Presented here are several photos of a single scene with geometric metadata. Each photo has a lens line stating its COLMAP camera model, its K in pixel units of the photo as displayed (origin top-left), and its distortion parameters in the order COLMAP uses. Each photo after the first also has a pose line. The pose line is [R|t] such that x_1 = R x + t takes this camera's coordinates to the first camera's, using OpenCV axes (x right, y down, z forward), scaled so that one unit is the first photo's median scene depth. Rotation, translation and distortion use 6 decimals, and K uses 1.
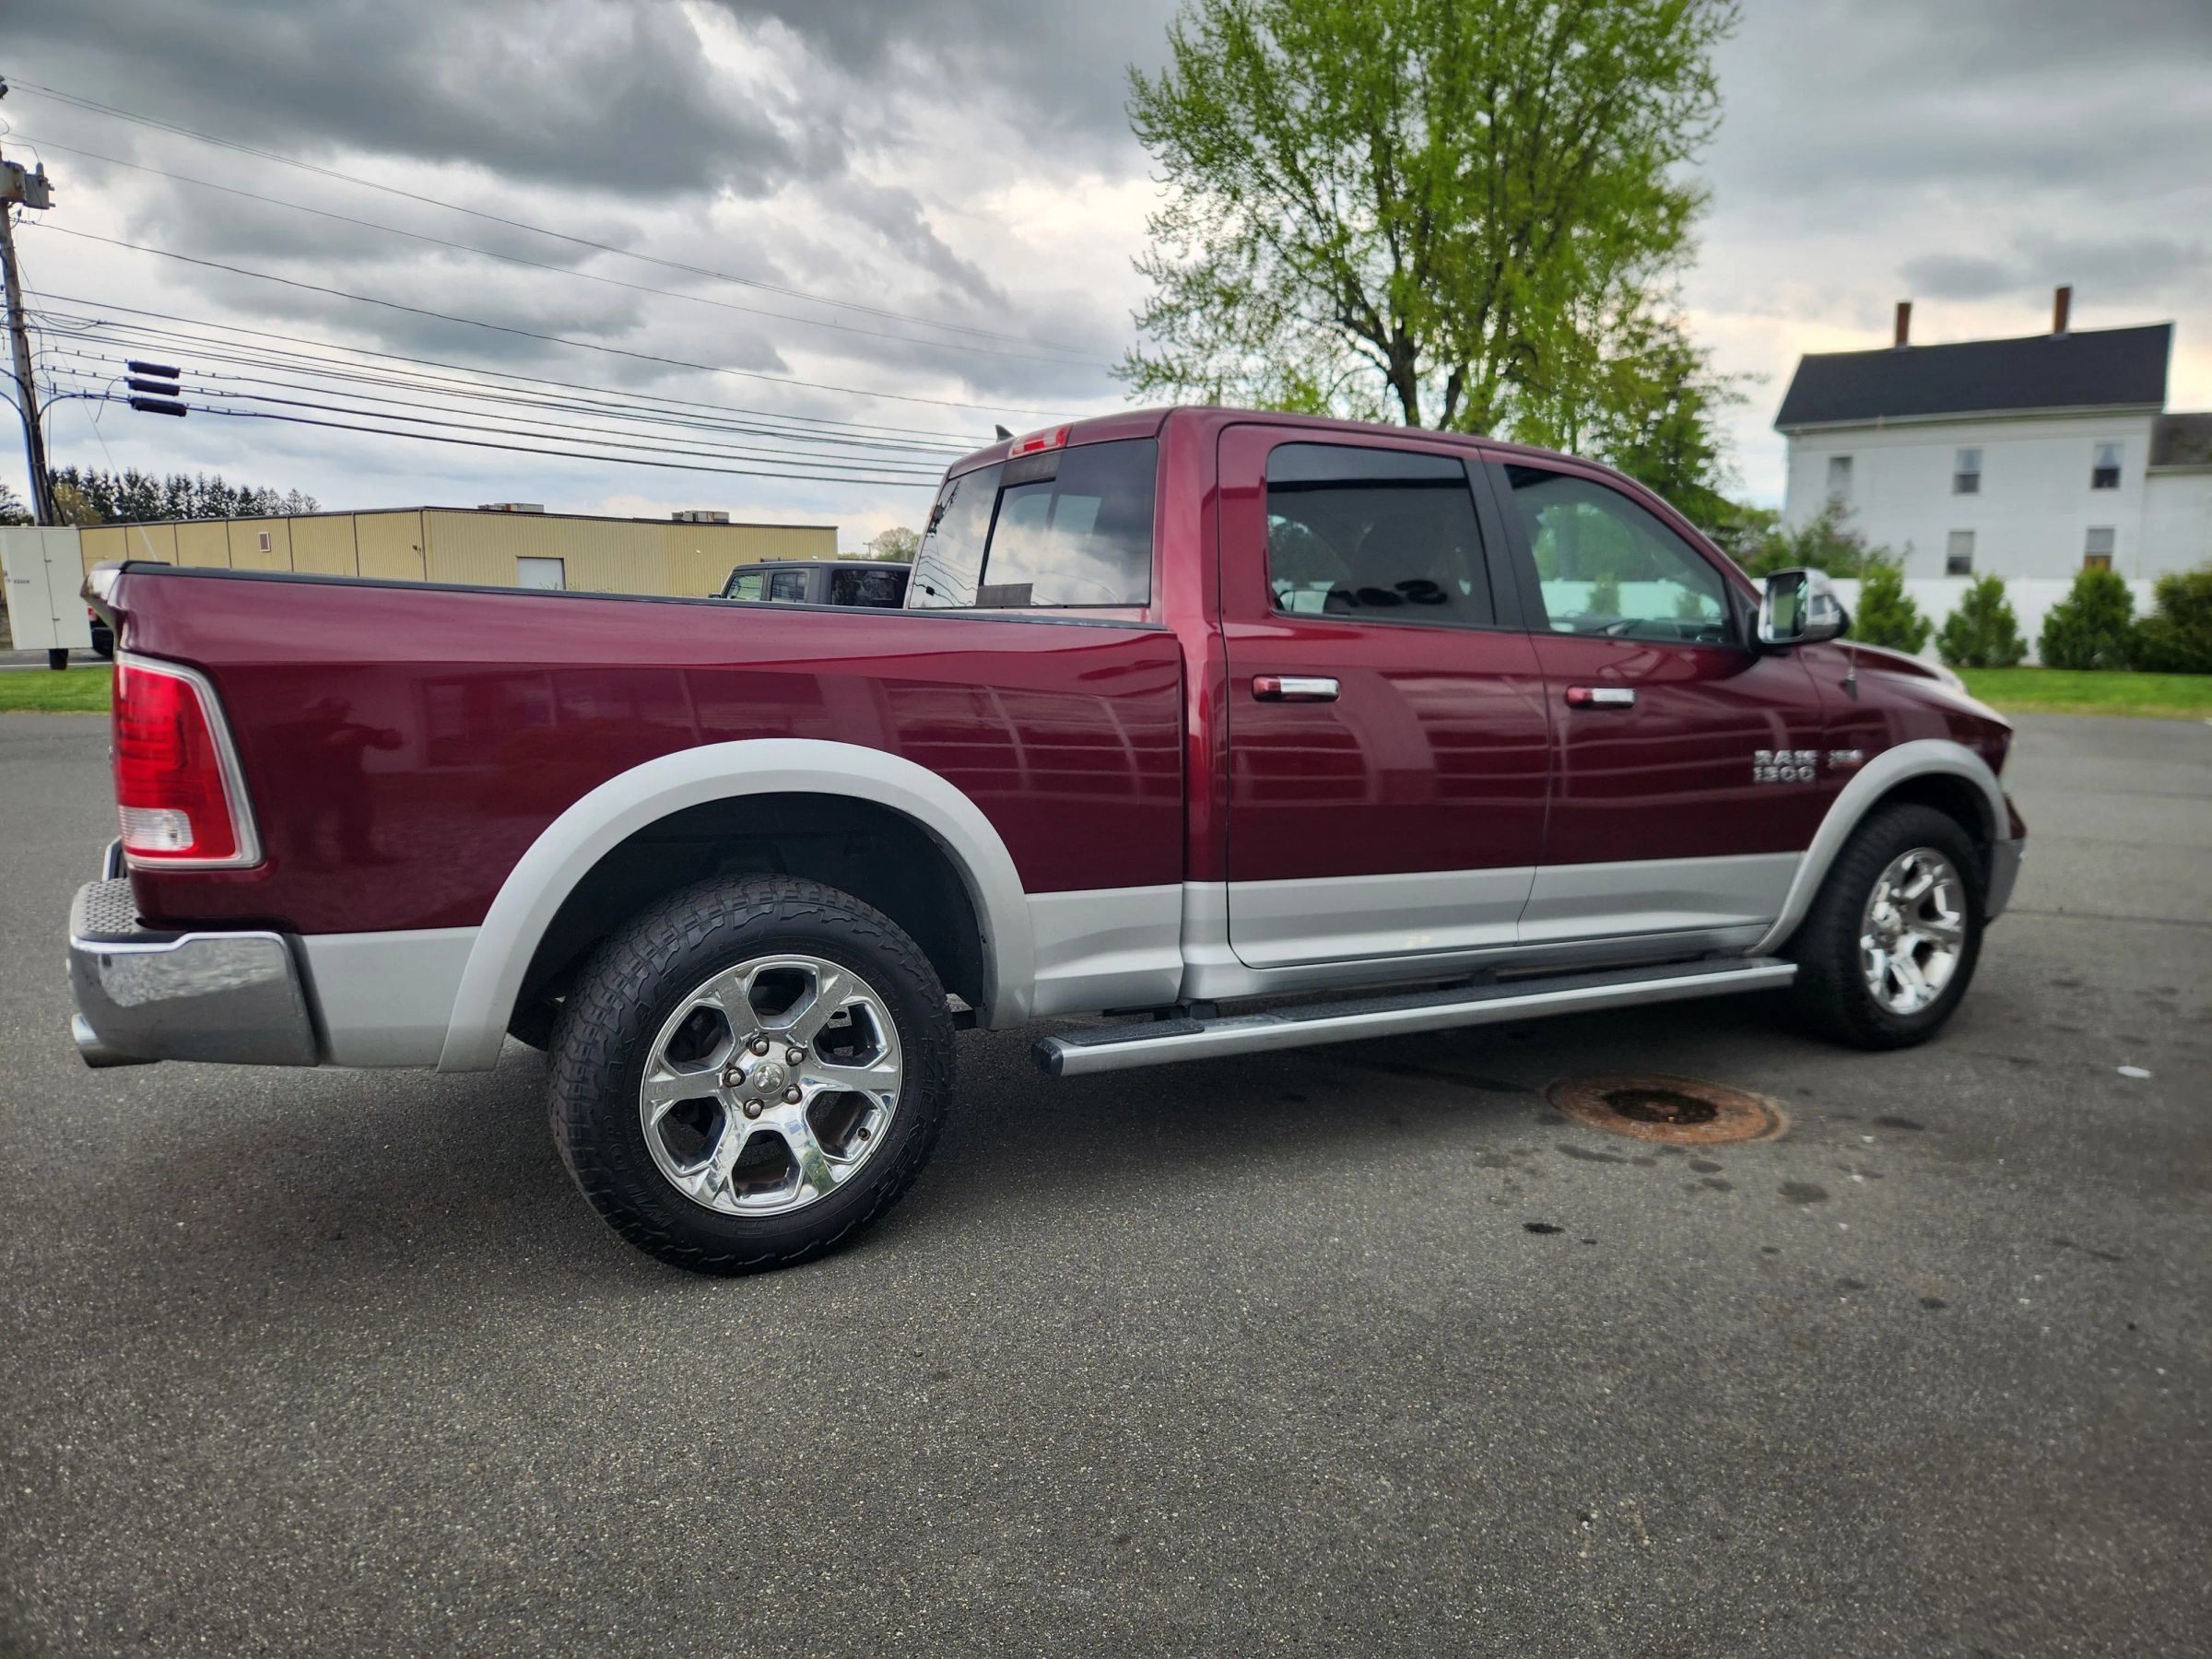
lens RADIAL K [[1481.4, 0, 1110.4], [0, 1481.4, 814.9], [0, 0, 1]] dist [0.067091, -0.054408]
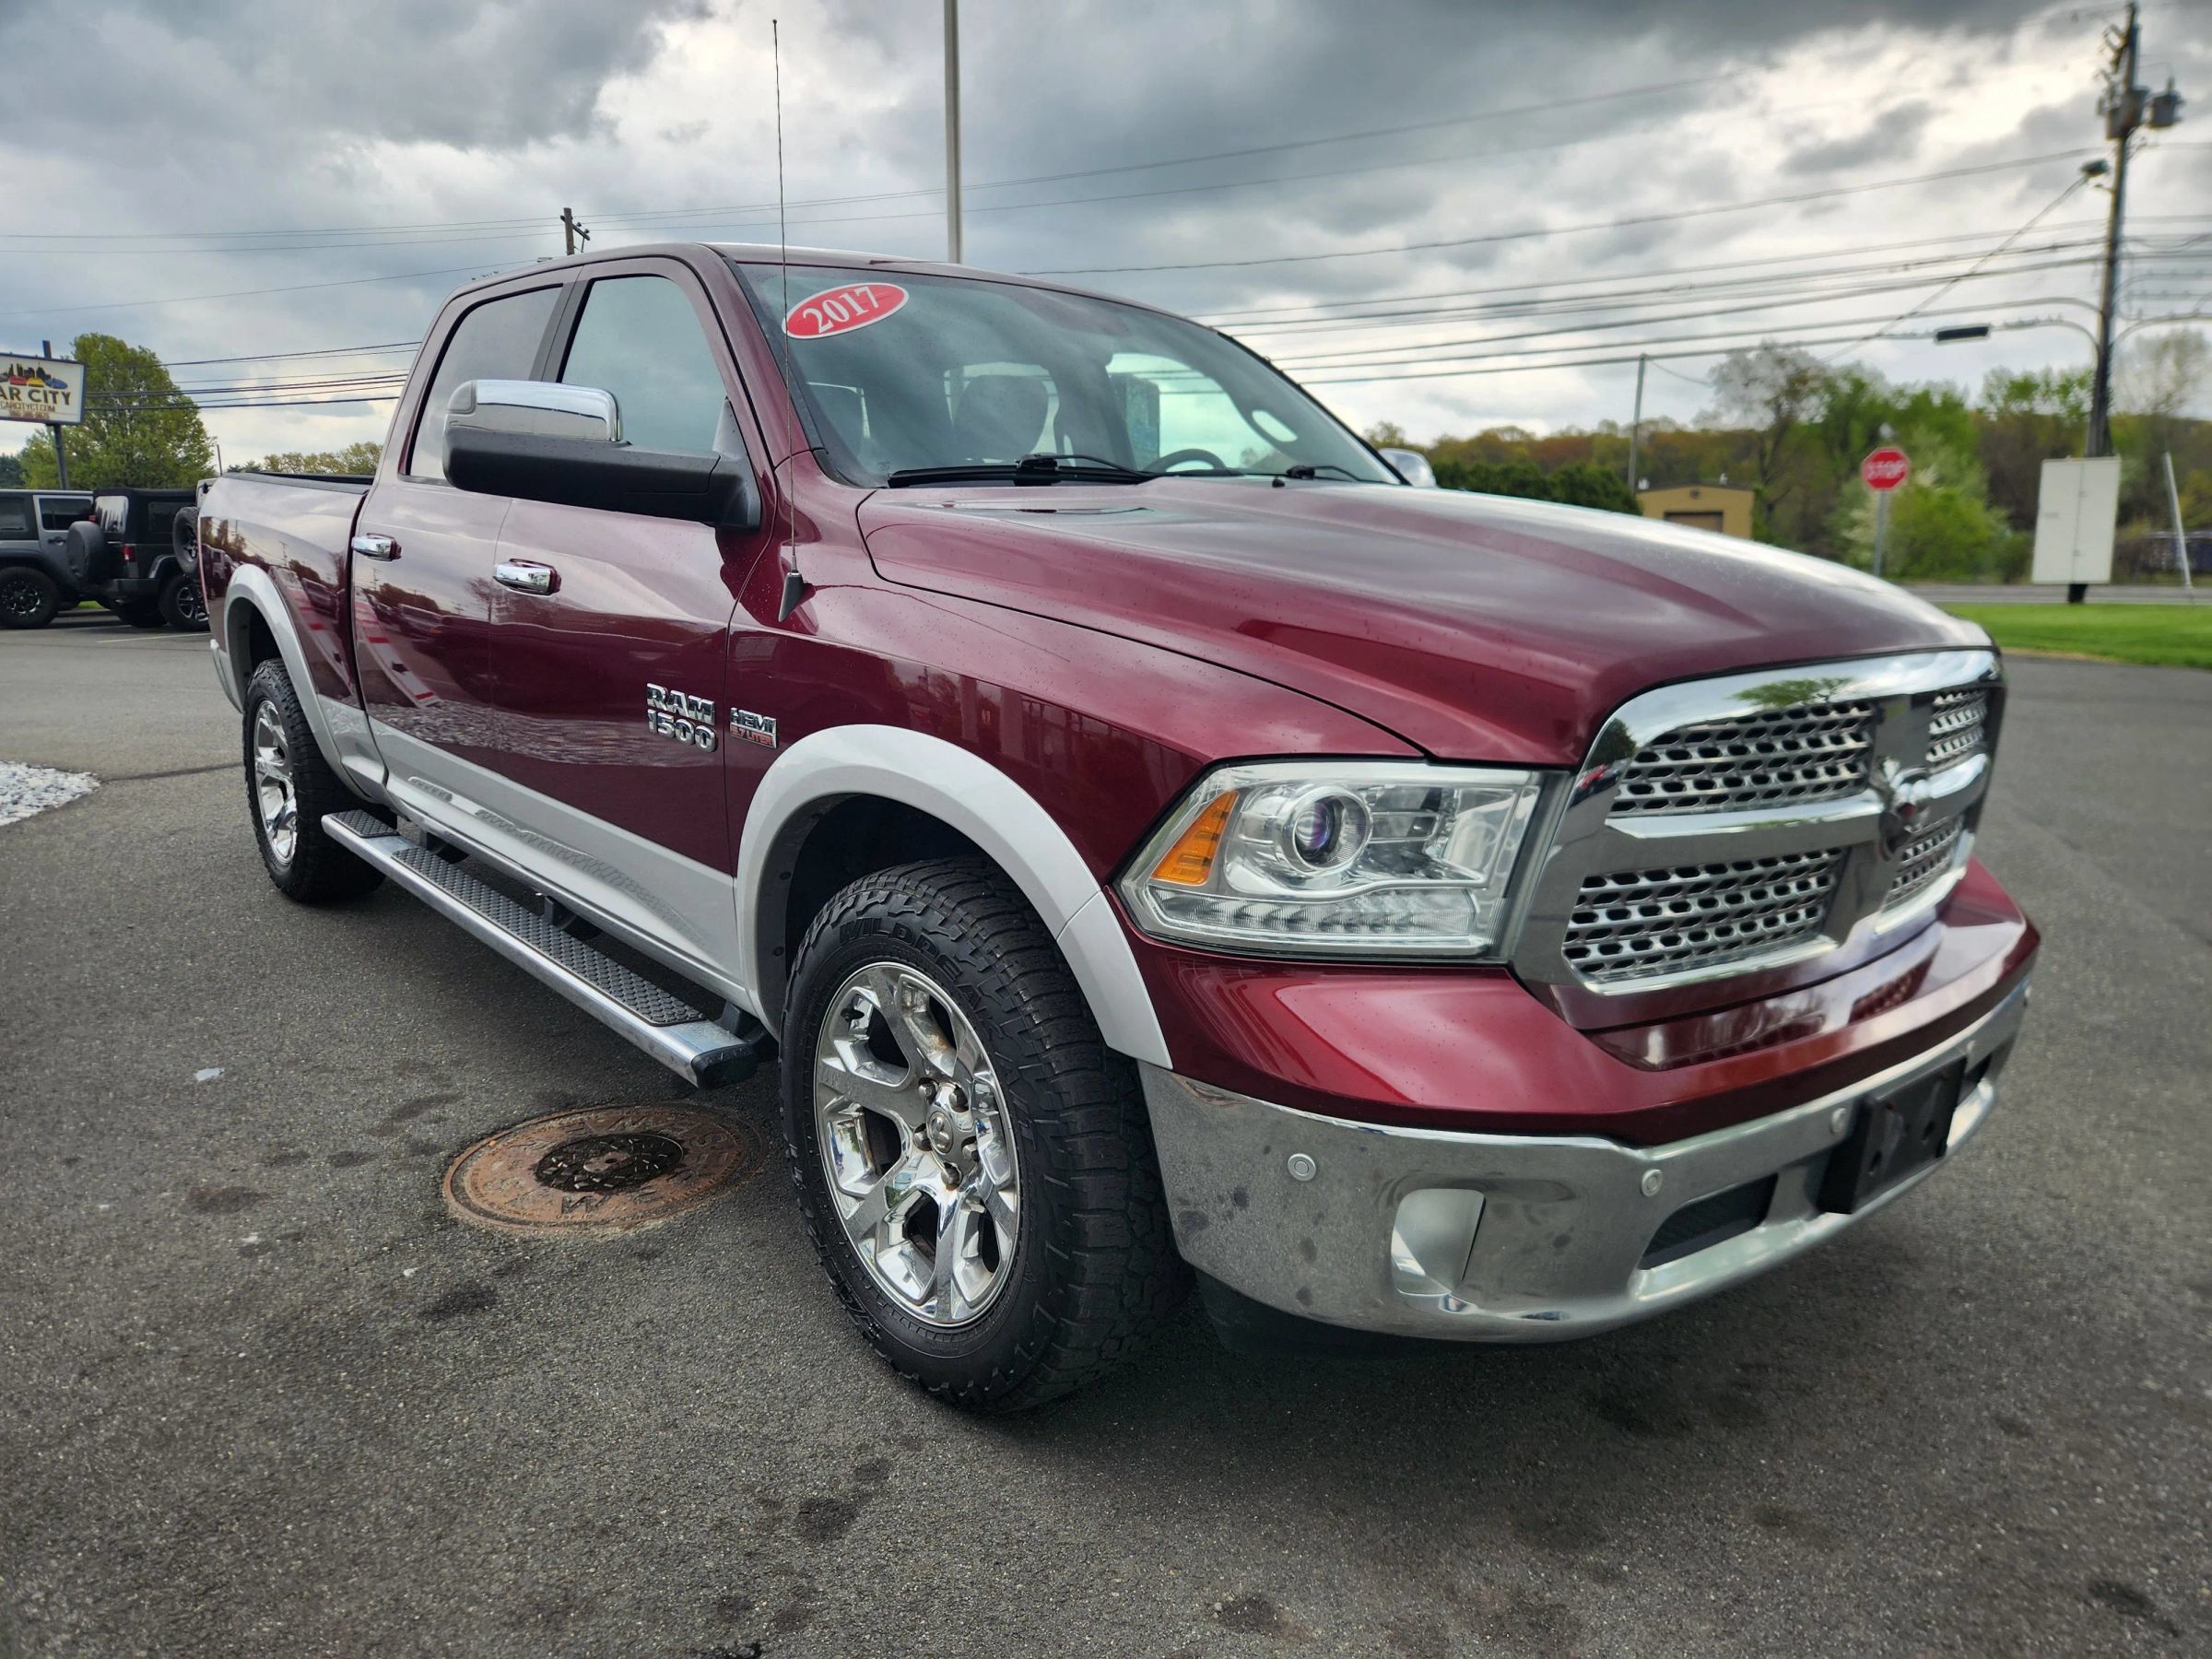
lens RADIAL K [[1481.4, 0, 1101.9], [0, 1481.4, 831.4], [0, 0, 1]] dist [0.067091, -0.054408]
pose [[0.199192, 0.184649, -0.962407, 1.051936], [-0.139876, 0.977389, 0.158573, -0.103851], [0.969927, 0.103031, 0.220515, 1.031719]]
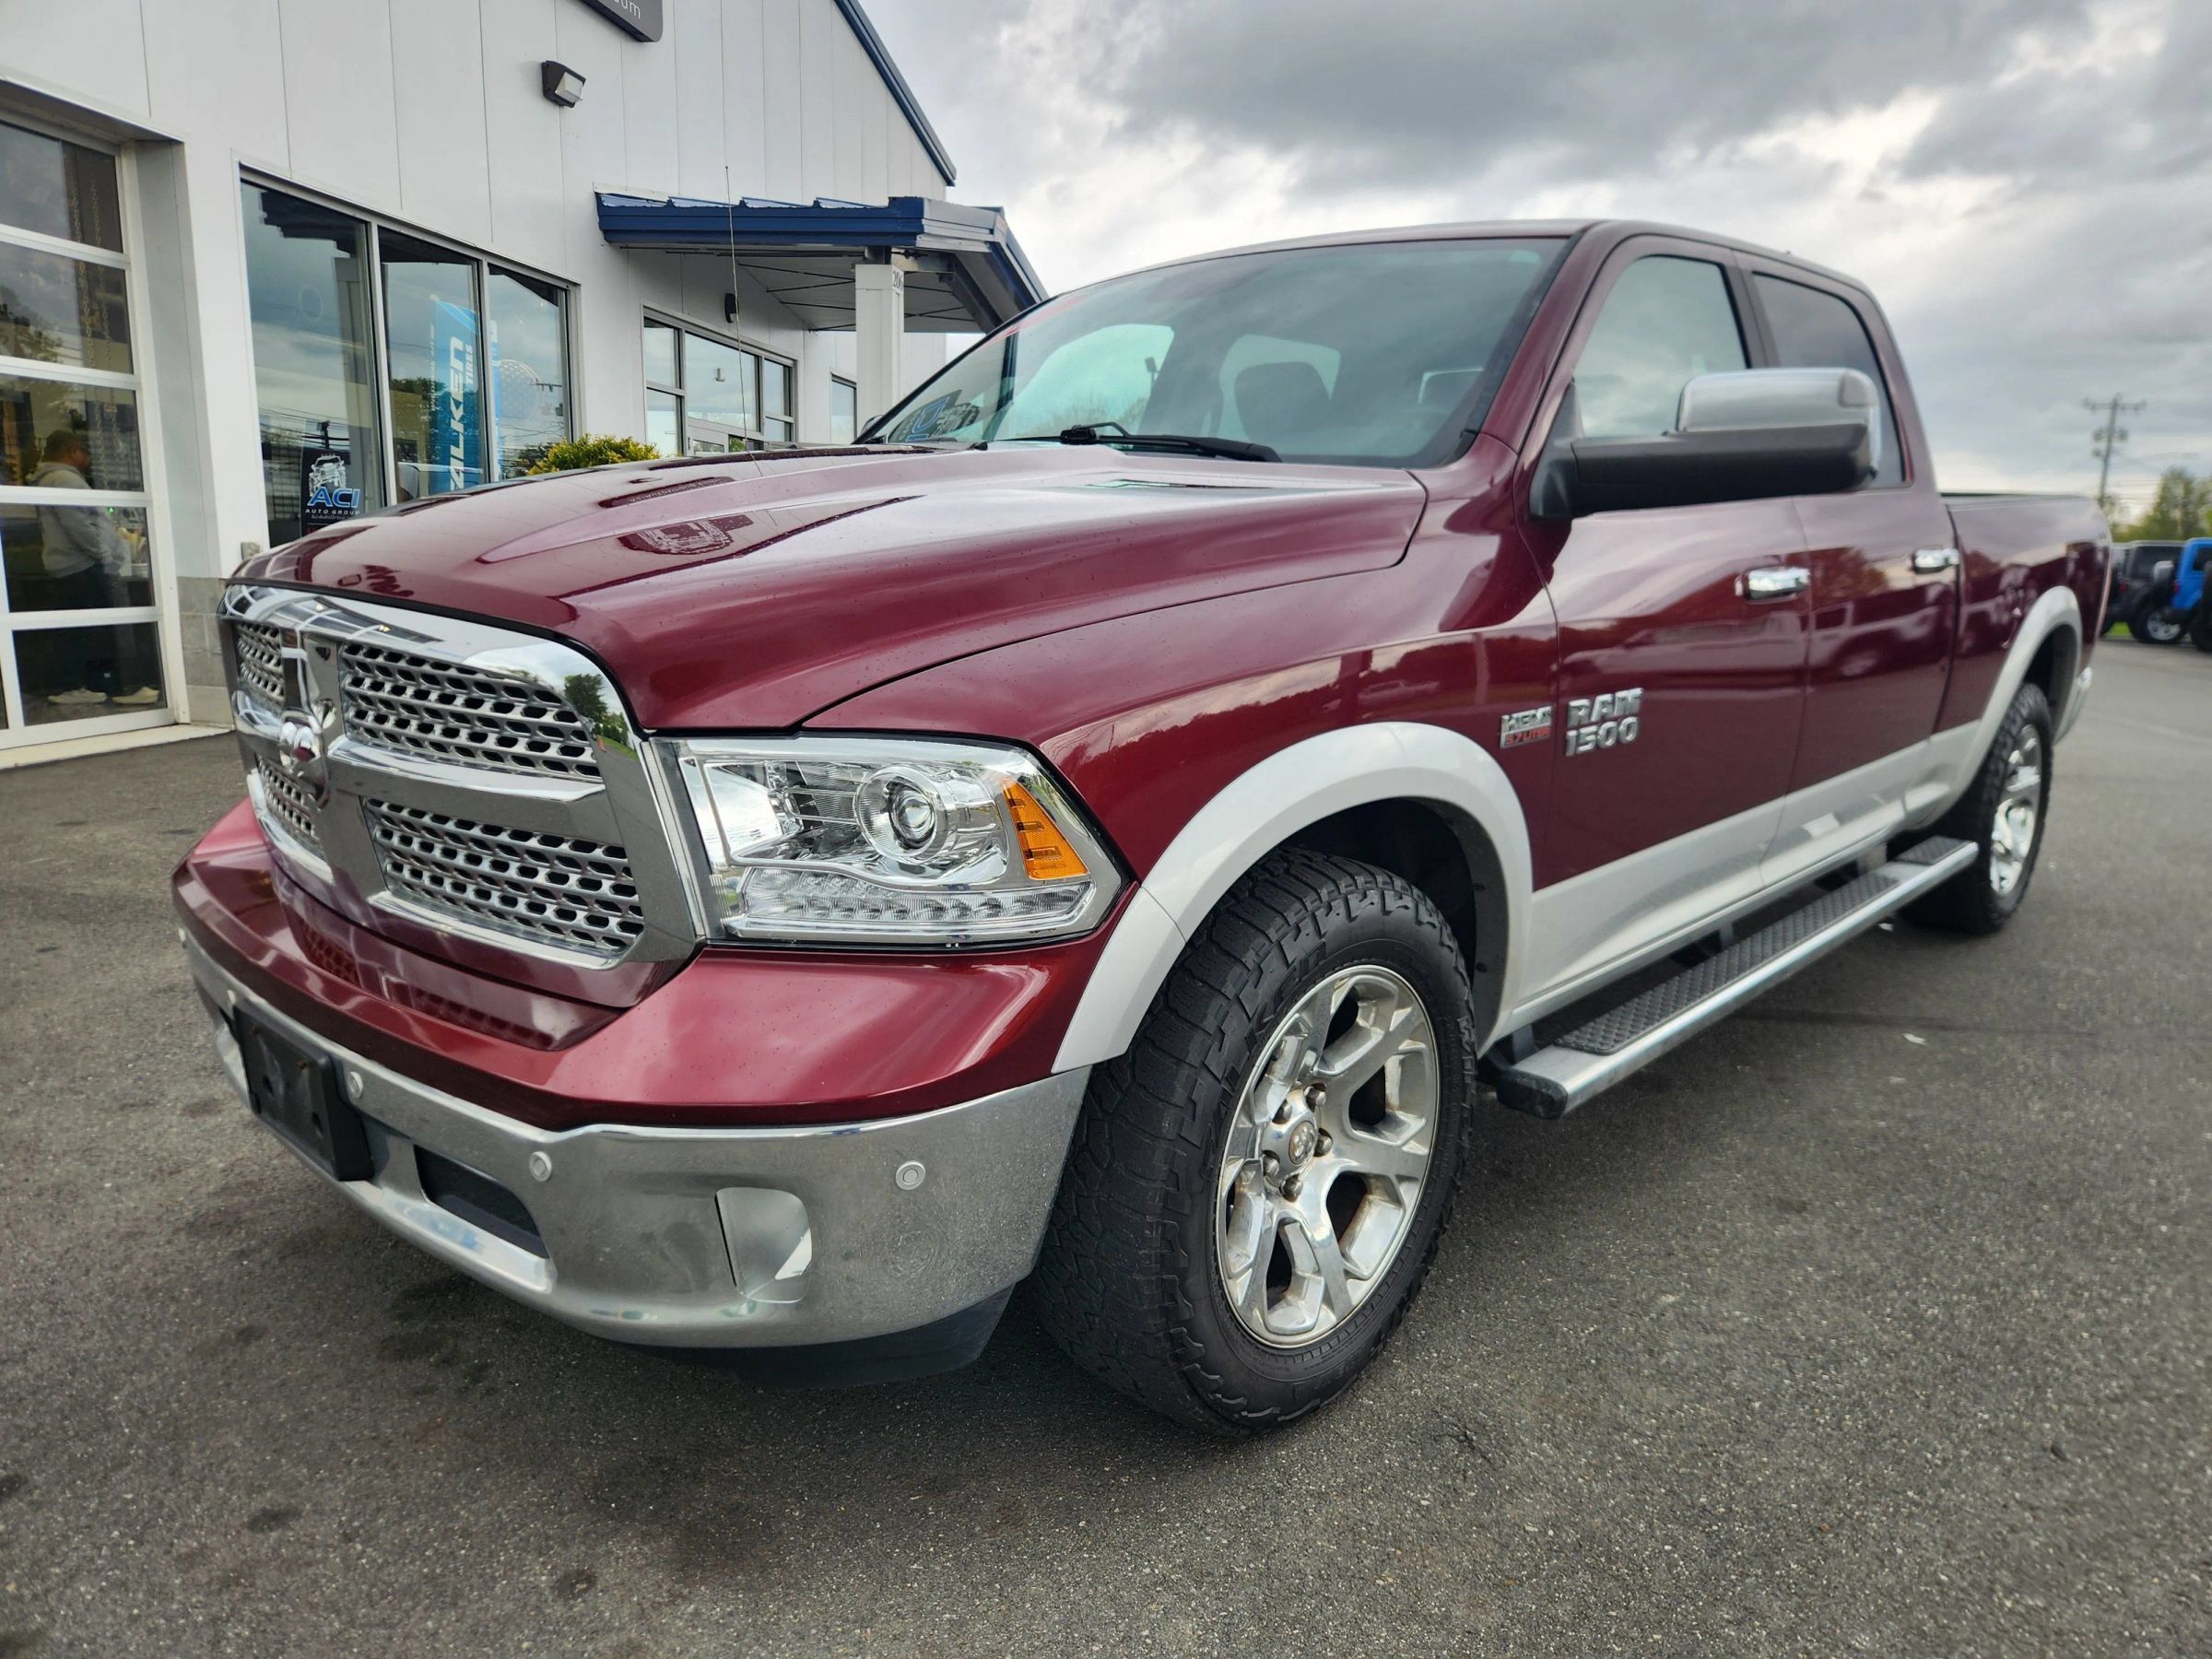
lens RADIAL K [[1481.4, 0, 1104.6], [0, 1481.4, 838.3], [0, 0, 1]] dist [0.067091, -0.054408]
pose [[-0.953784, 0.027425, -0.299240, 0.569202], [-0.073598, 0.944176, 0.321116, -0.205525], [0.291342, 0.328299, -0.898521, 1.834896]]
